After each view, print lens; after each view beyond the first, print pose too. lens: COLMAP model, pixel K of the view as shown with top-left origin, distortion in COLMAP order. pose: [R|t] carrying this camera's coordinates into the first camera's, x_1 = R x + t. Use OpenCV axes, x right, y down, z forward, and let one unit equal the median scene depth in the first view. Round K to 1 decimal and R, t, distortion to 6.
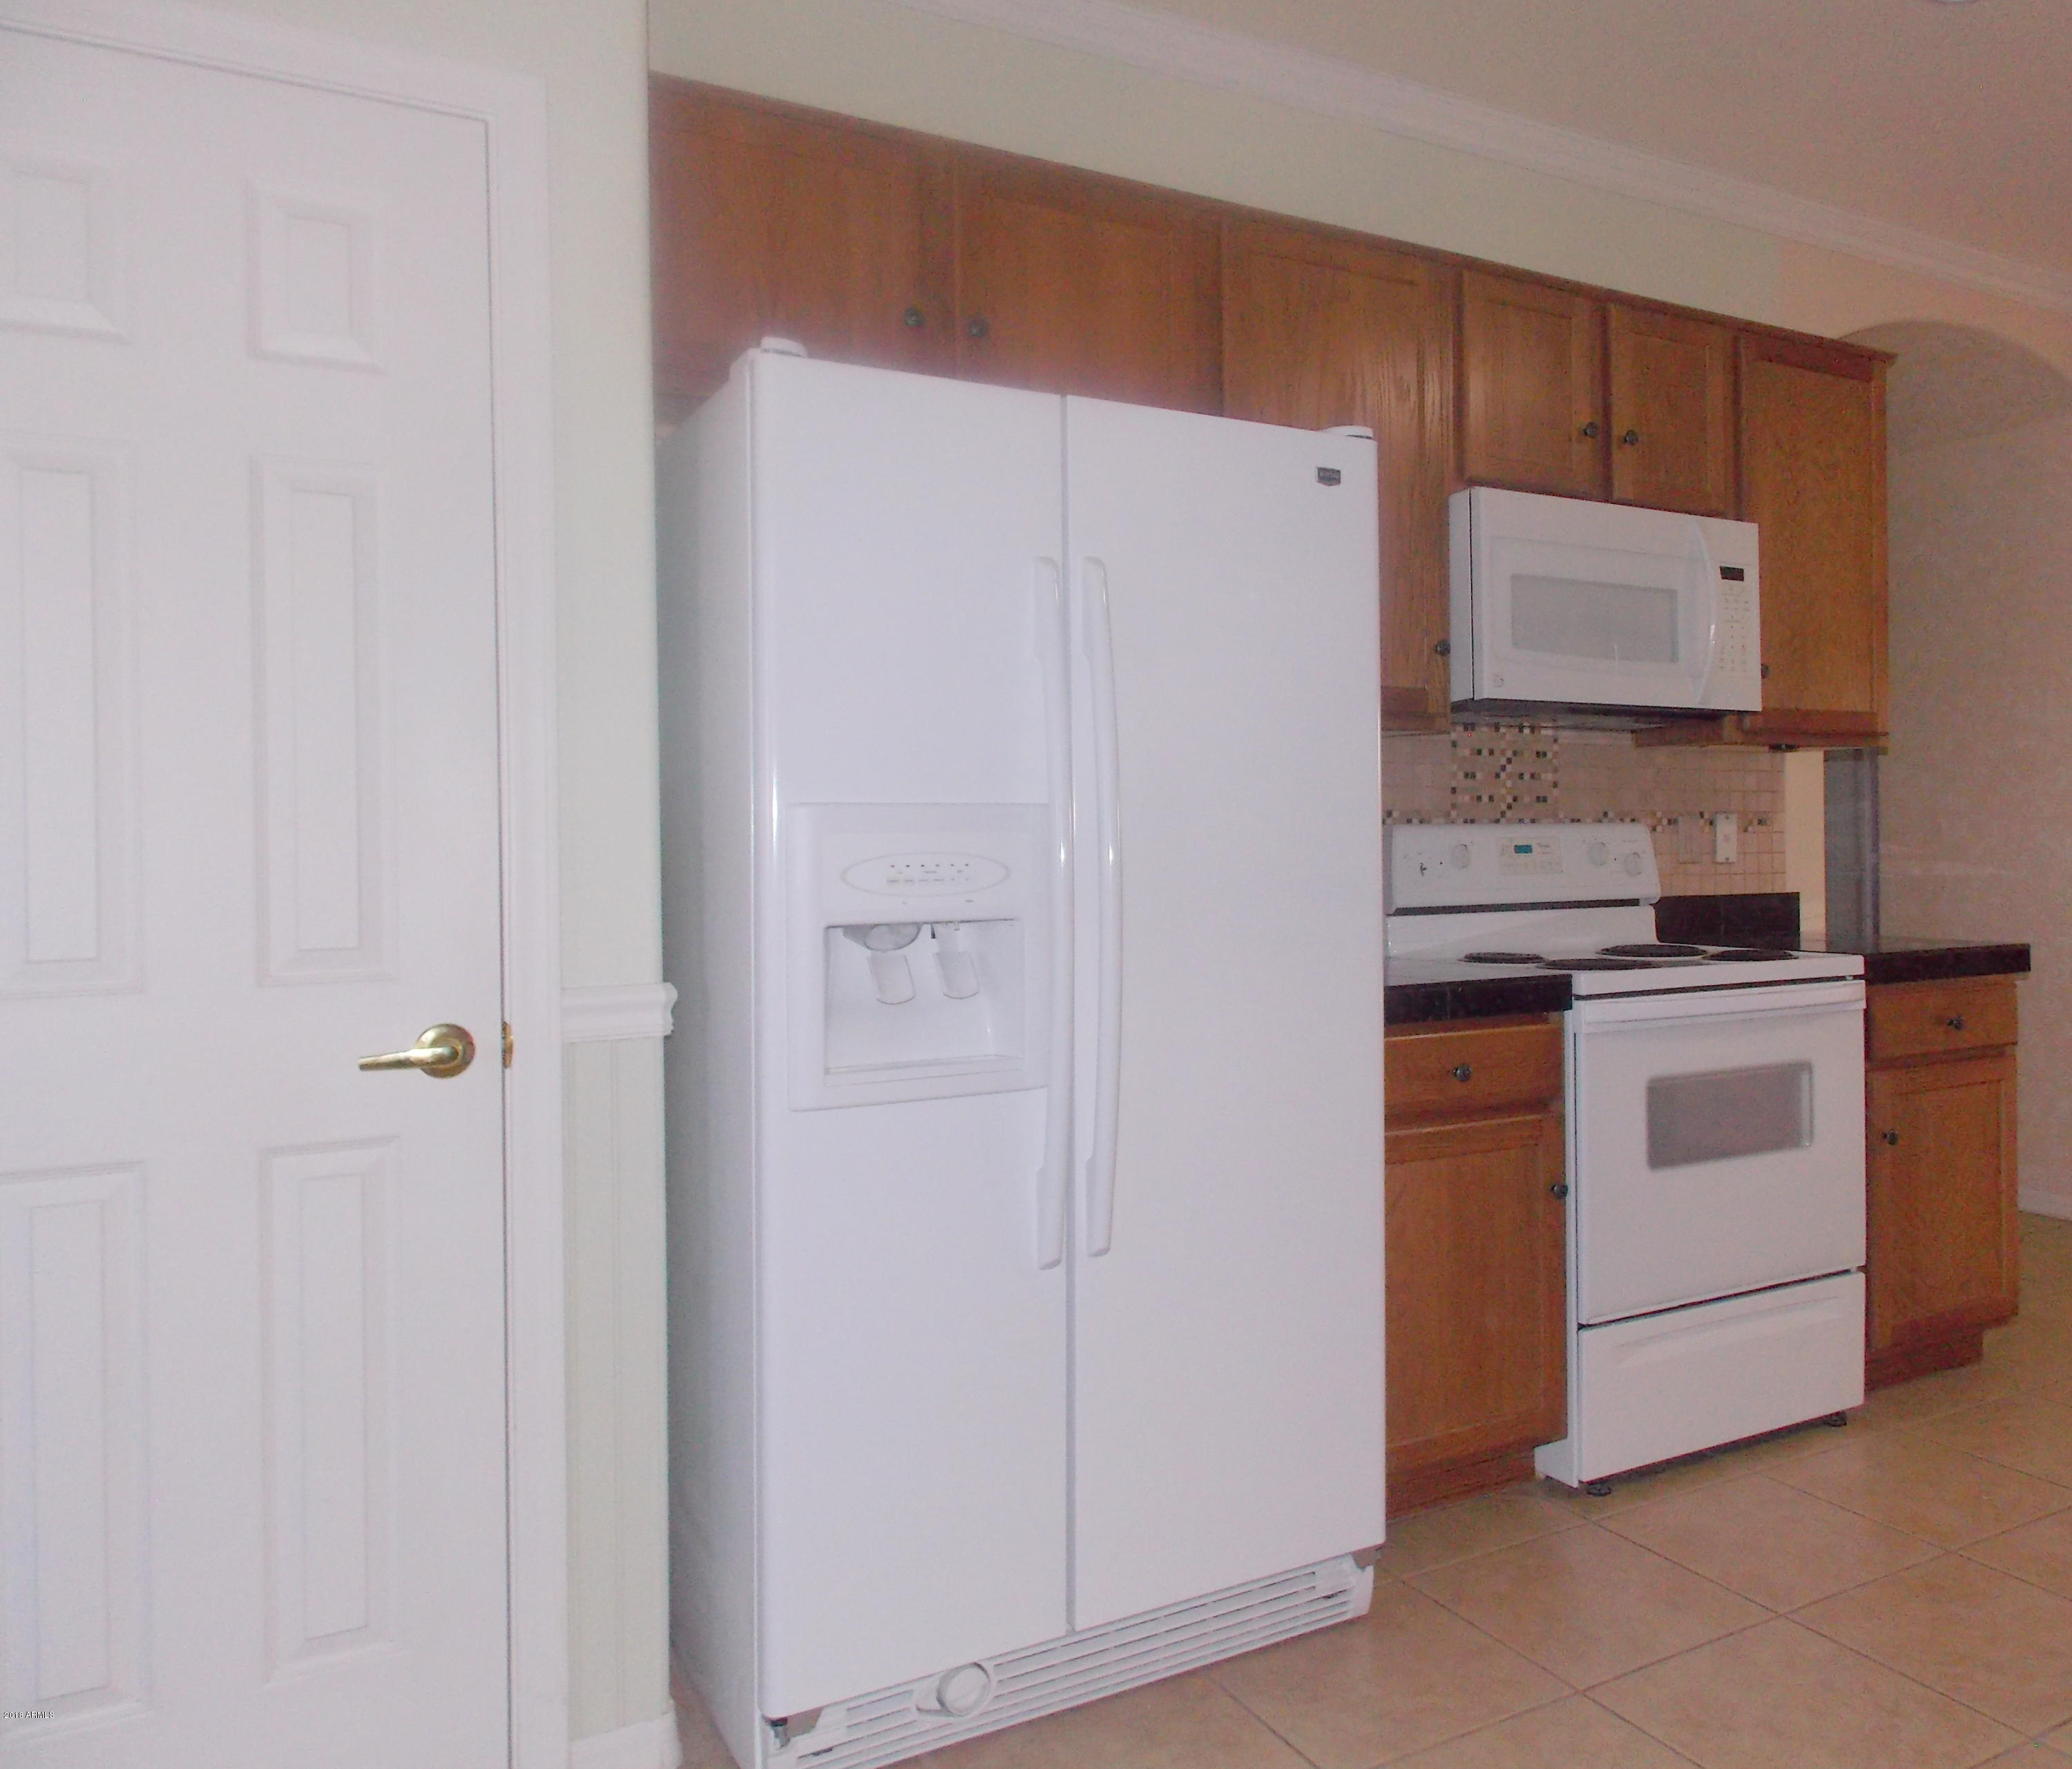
lens RADIAL K [[1529.8, 0, 1036.0], [0, 1529.8, 884.5], [0, 0, 1]] dist [0.002743, -0.000974]
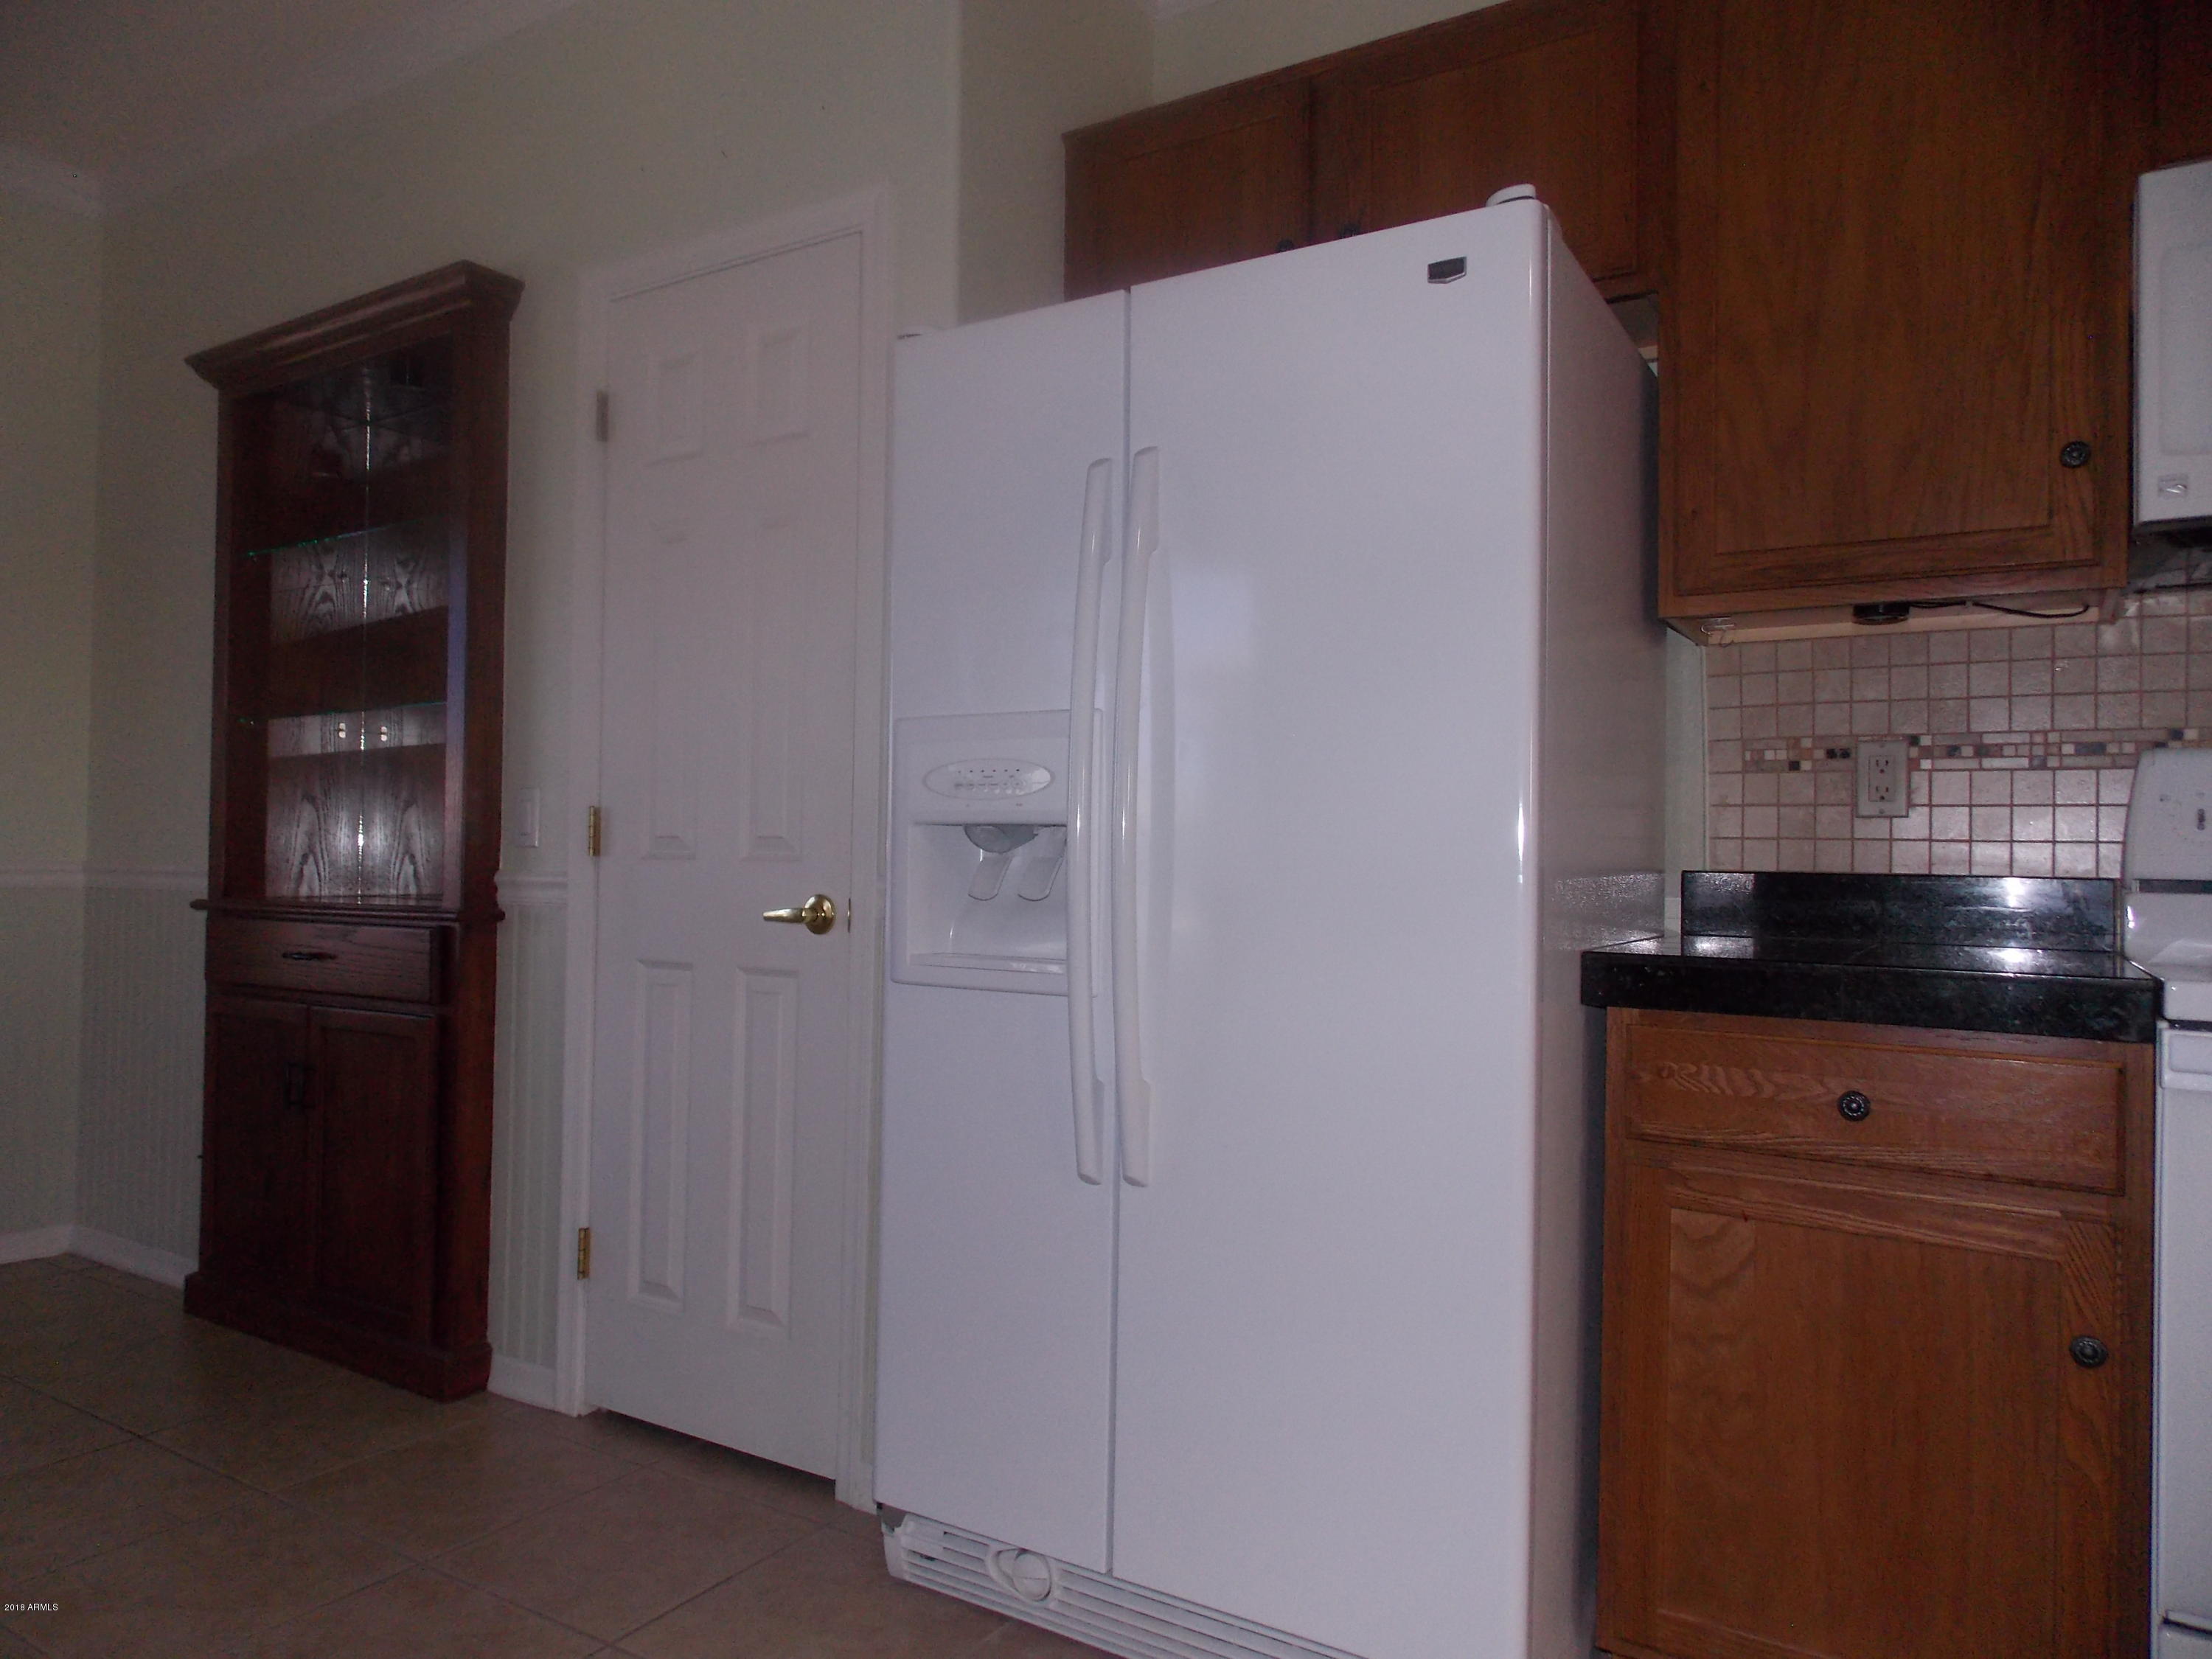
lens RADIAL K [[1472.7, 0, 1106.0], [0, 1472.7, 829.5], [0, 0, 1]] dist [-0.003225, 0.000273]
pose [[0.501133, 0.015600, -0.865230, 0.542889], [-0.037137, 0.999304, -0.003492, 0.018120], [0.864573, 0.033882, 0.501363, 0.349091]]
